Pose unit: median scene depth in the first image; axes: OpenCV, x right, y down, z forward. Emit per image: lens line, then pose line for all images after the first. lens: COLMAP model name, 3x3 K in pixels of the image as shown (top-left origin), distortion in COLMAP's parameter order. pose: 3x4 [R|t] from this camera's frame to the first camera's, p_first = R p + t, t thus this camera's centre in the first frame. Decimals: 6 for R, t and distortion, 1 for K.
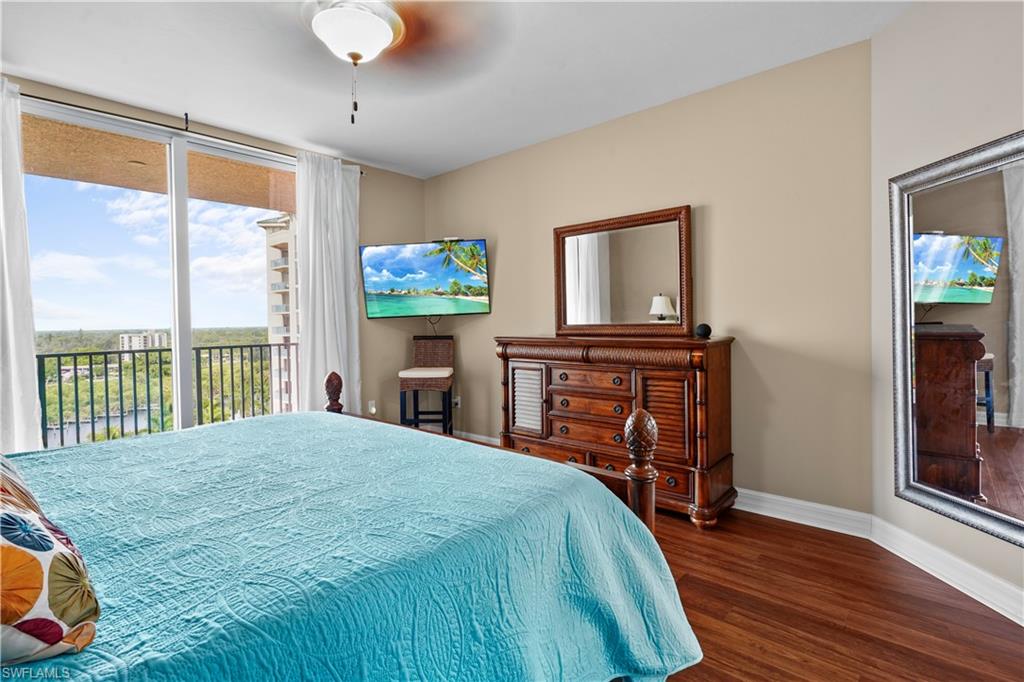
lens RADIAL K [[501.5, 0, 509.4], [0, 501.5, 325.0], [0, 0, 1]] dist [-0.001085, 0.000262]
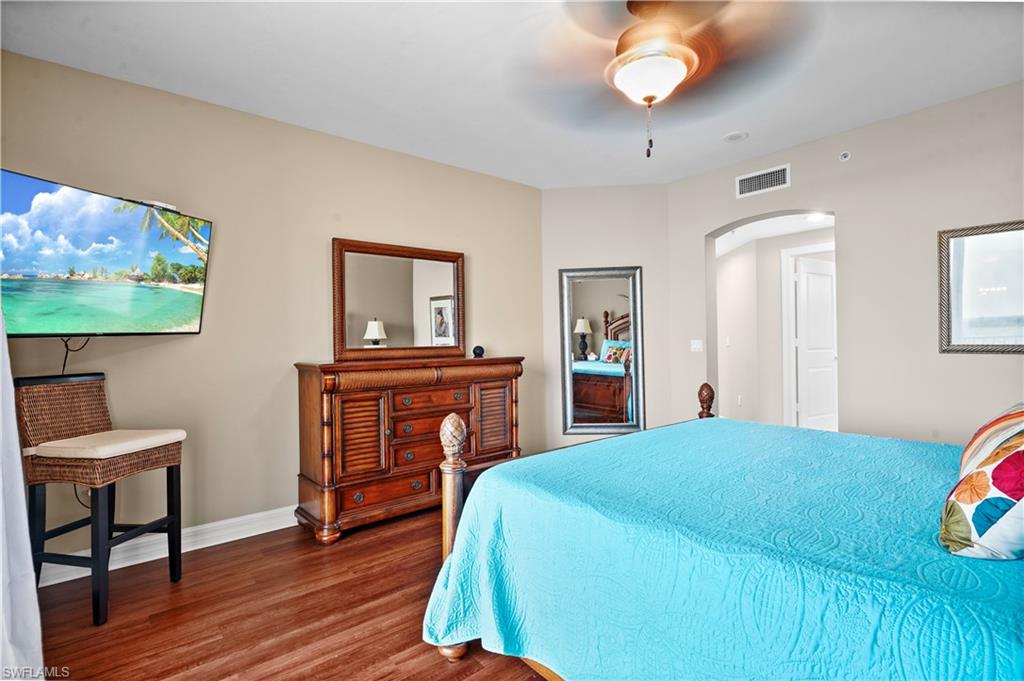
lens RADIAL K [[487.6, 0, 509.8], [0, 487.6, 337.9], [0, 0, 1]] dist [-0.001537, 0.000595]
pose [[0.138631, 0.014920, 0.990232, -0.828956], [0.018190, 0.999679, -0.017609, 0.000873], [-0.990177, 0.020454, 0.138316, 0.691857]]
